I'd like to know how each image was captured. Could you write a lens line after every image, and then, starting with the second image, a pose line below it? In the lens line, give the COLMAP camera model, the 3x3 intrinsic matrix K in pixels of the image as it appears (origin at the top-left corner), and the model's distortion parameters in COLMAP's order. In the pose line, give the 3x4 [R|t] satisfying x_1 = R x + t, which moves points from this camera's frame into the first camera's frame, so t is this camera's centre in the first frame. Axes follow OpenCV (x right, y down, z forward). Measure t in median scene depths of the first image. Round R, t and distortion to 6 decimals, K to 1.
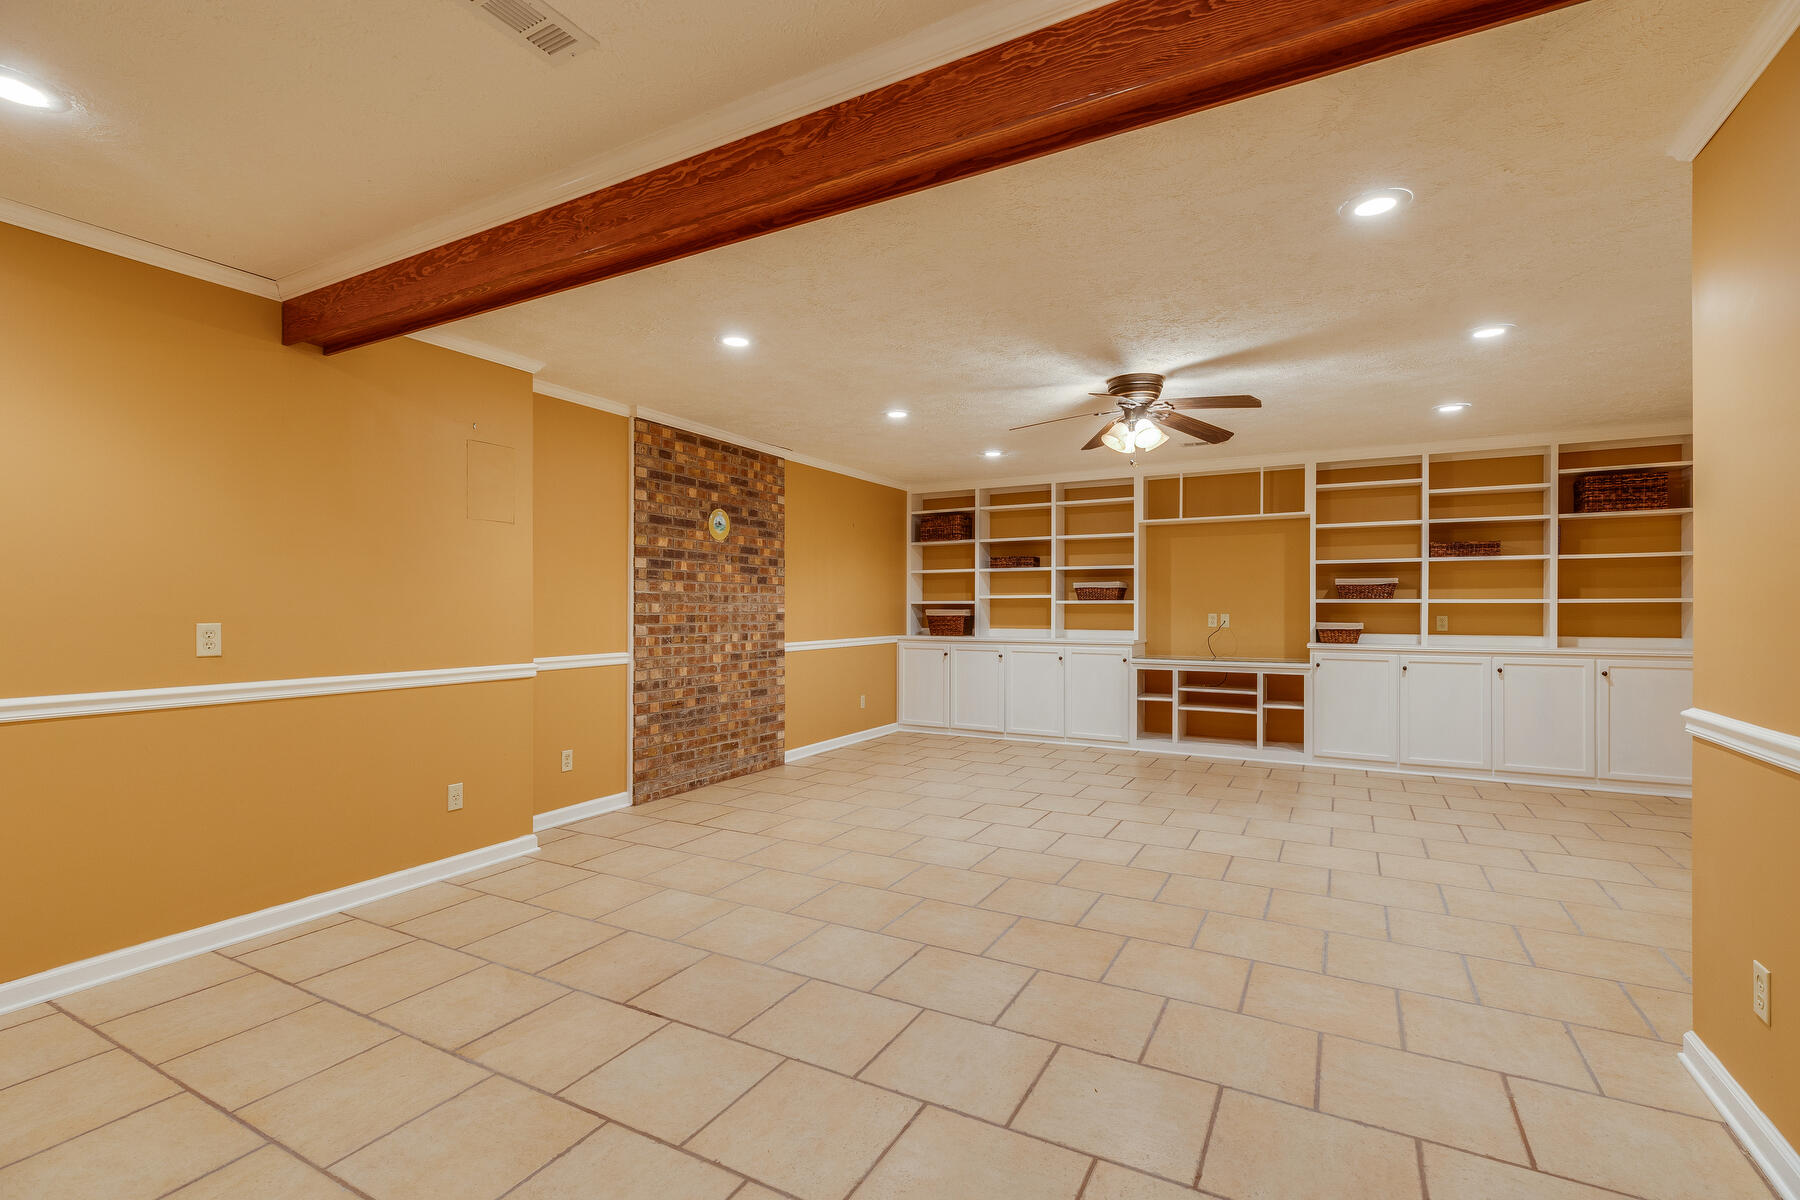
lens RADIAL K [[807.4, 0, 899.3], [0, 807.4, 610.0], [0, 0, 1]] dist [0.002604, -0.000917]
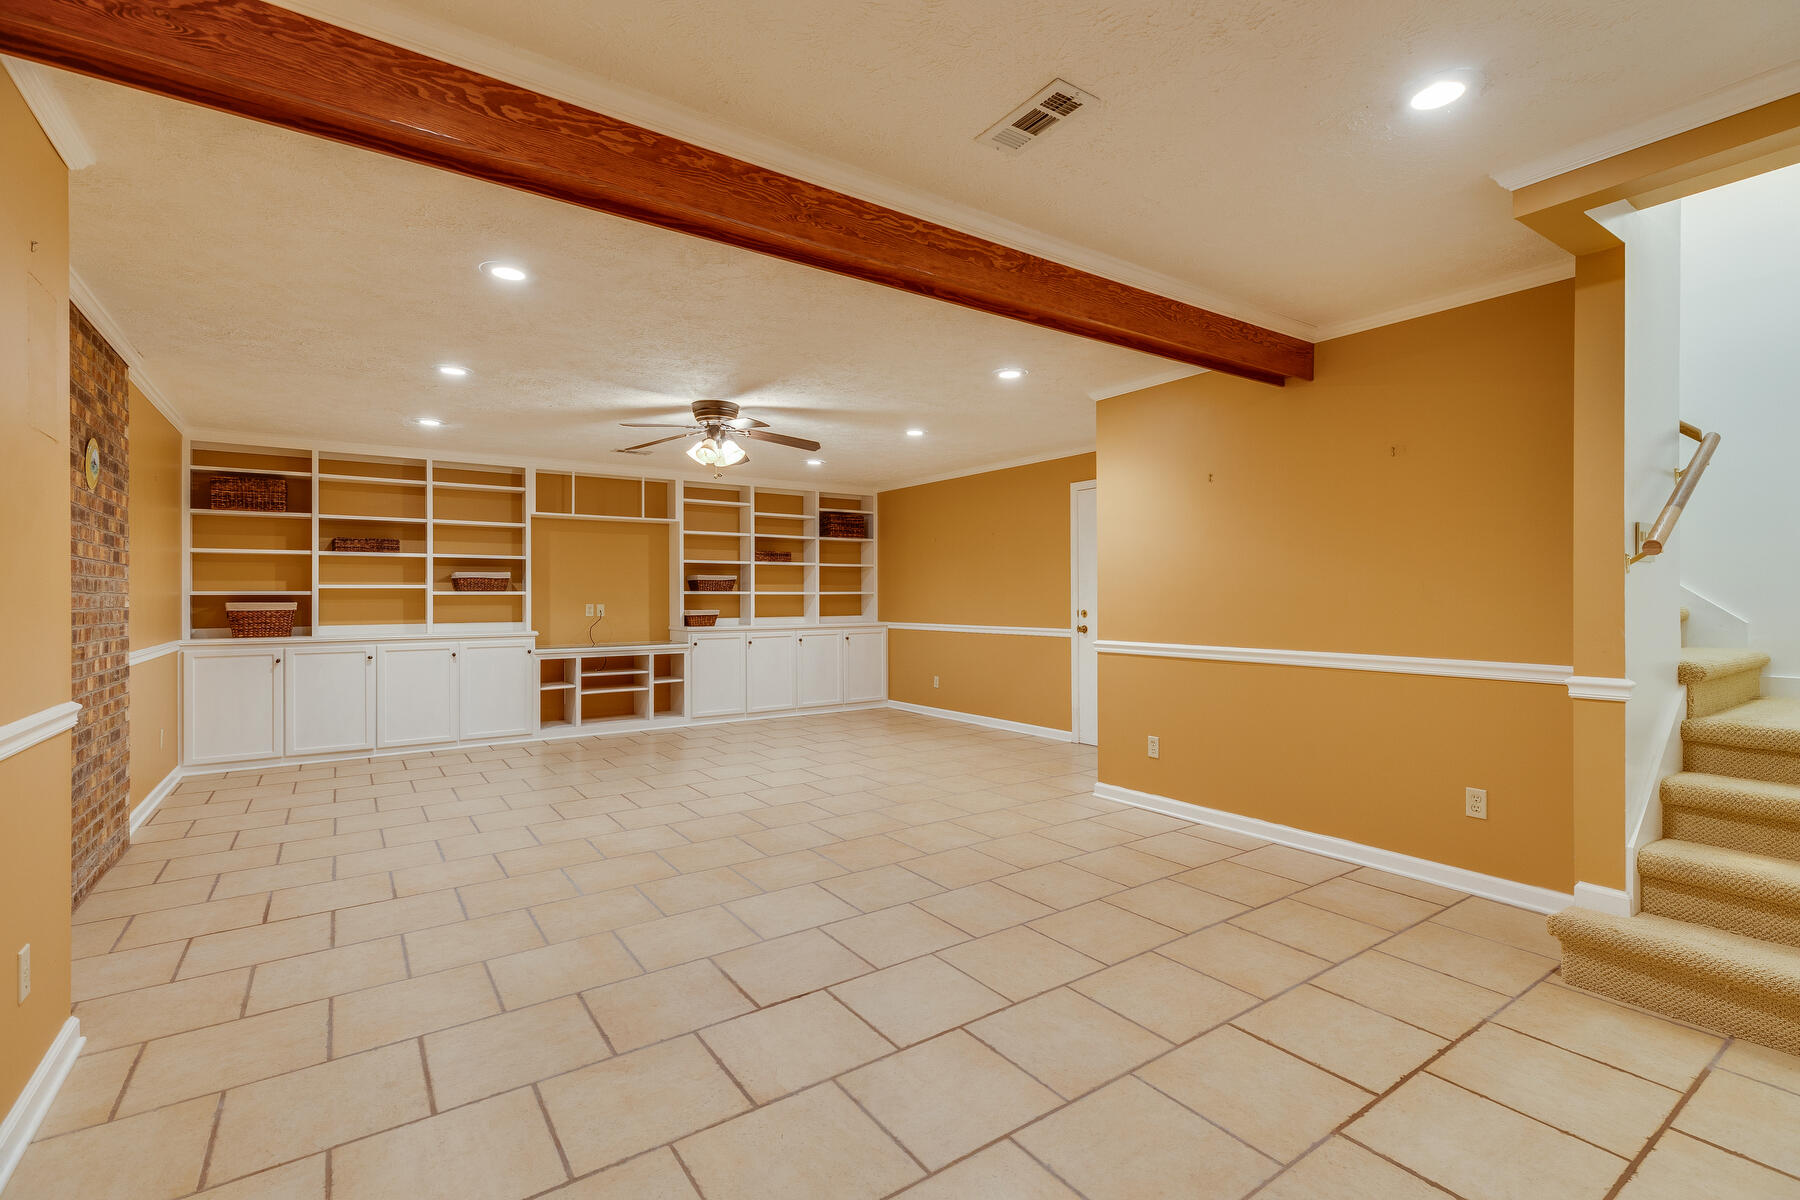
lens RADIAL K [[807.4, 0, 893.8], [0, 807.4, 593.8], [0, 0, 1]] dist [0.002604, -0.000917]
pose [[0.447521, 0.002428, 0.894270, -0.479440], [0.007386, 0.999952, -0.006411, 0.000820], [-0.894243, 0.009474, 0.447481, 0.180024]]
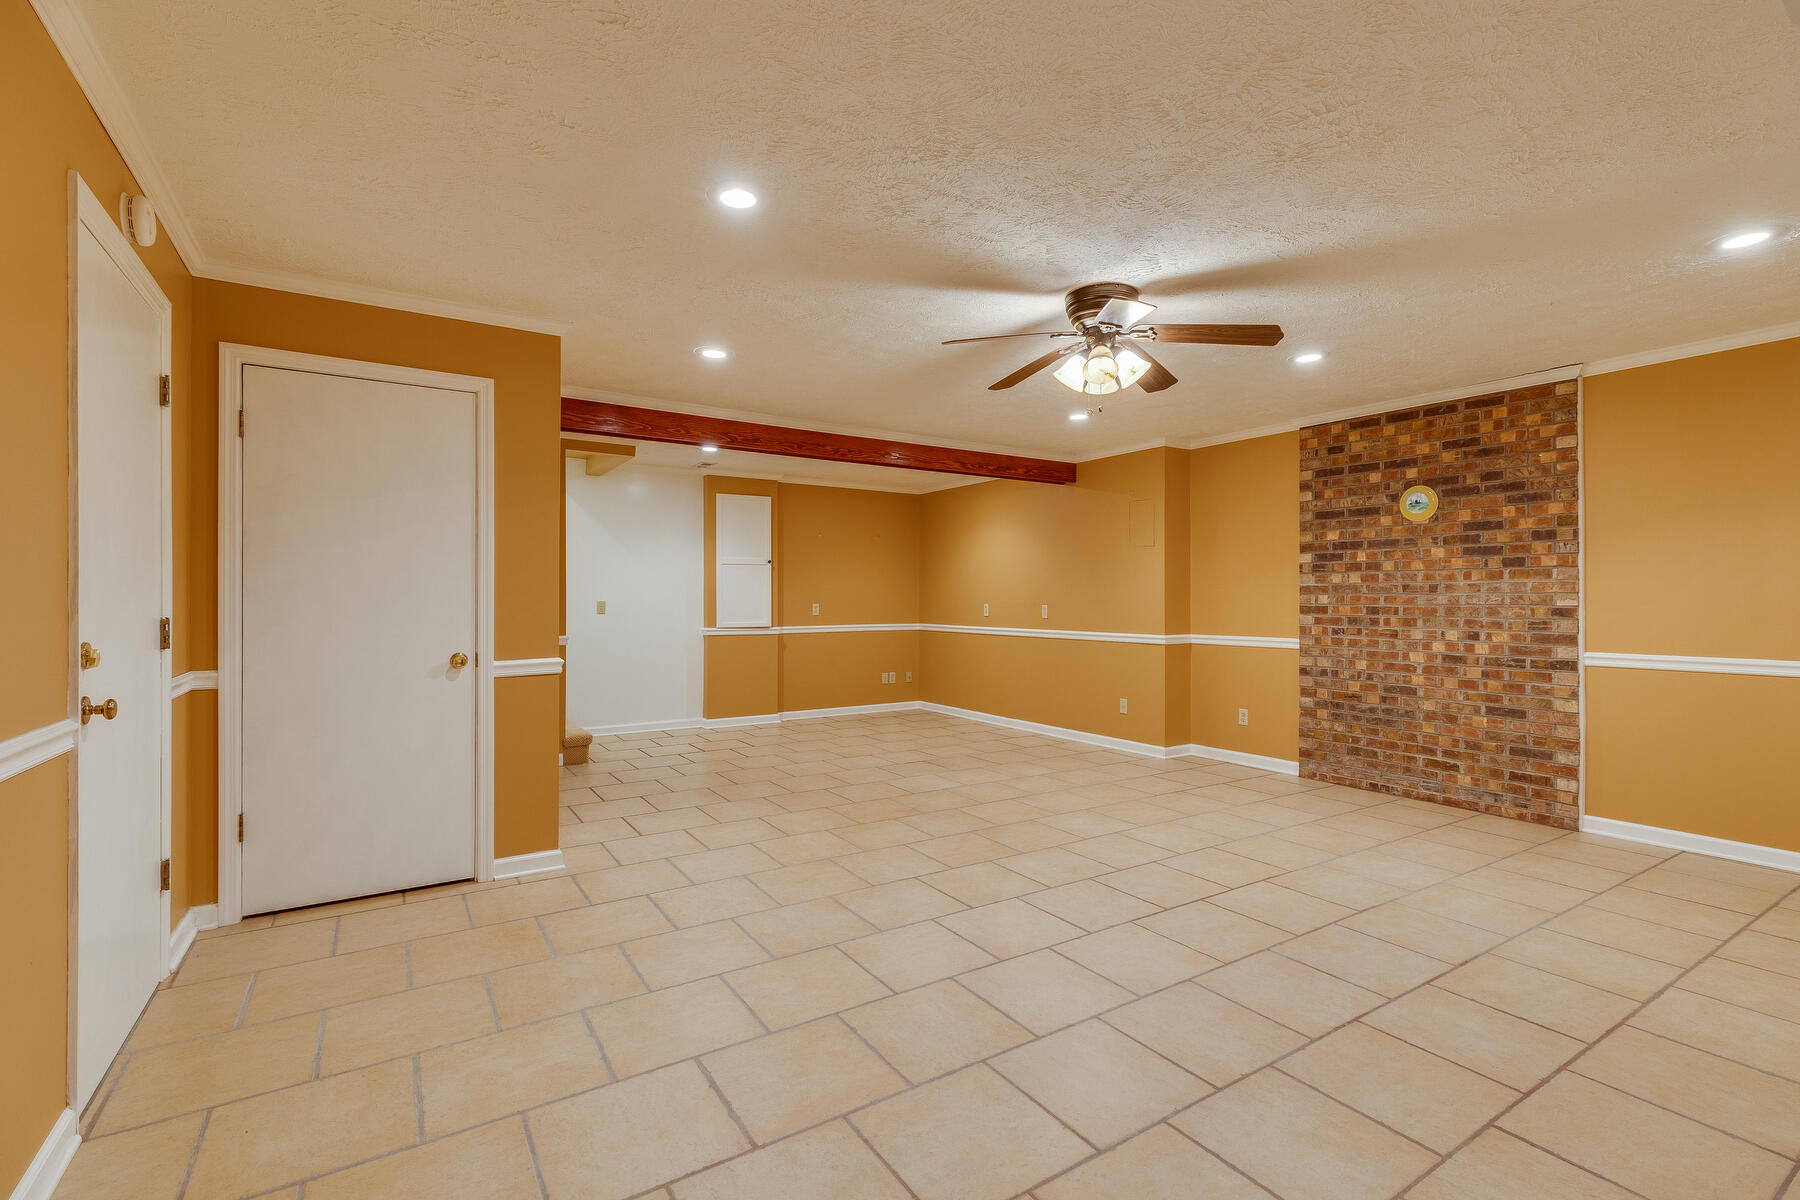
lens RADIAL K [[807.4, 0, 900.7], [0, 807.4, 599.3], [0, 0, 1]] dist [0.002604, -0.000917]
pose [[-0.475010, -0.001189, -0.879980, 0.776518], [-0.003882, 0.999992, 0.000745, -0.001057], [0.879972, 0.003770, -0.475011, 0.887386]]
